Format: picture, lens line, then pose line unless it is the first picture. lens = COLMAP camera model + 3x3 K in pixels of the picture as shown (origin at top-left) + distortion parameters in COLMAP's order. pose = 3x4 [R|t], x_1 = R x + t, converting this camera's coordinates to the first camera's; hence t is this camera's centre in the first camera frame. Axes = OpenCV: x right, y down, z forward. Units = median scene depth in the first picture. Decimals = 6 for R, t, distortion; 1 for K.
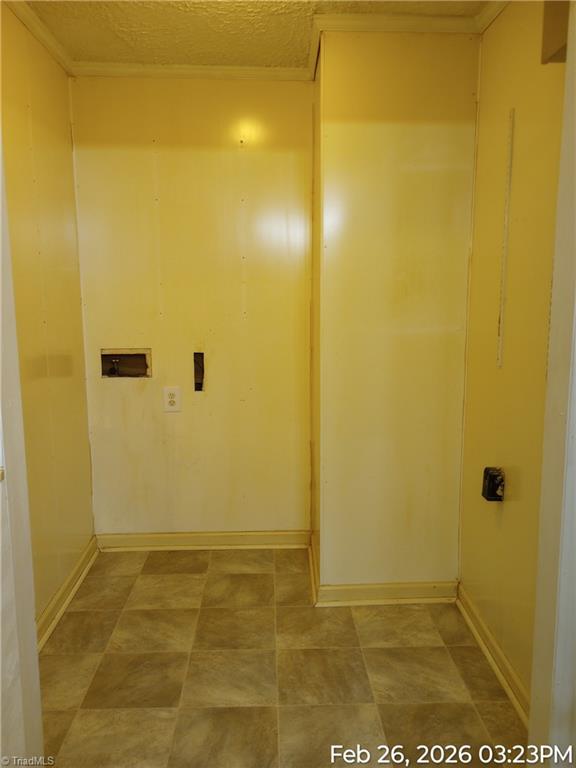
lens RADIAL K [[630.0, 0, 288.9], [0, 630.0, 383.4], [0, 0, 1]] dist [0.047965, -0.053452]
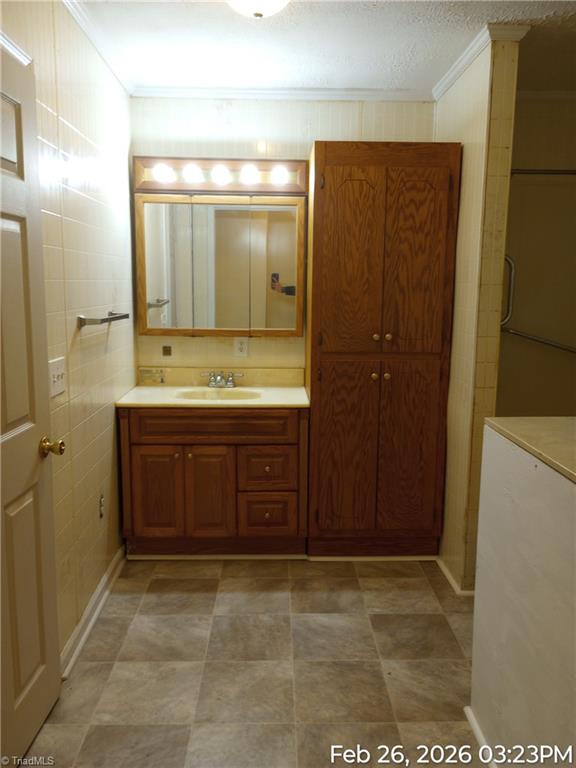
lens RADIAL K [[630.0, 0, 289.0], [0, 630.0, 383.3], [0, 0, 1]] dist [0.047965, -0.053452]
pose [[-0.999800, -0.014485, 0.013756, -0.022142], [-0.009481, 0.950212, 0.311459, -0.296521], [-0.017582, 0.311267, -0.950160, 1.860203]]
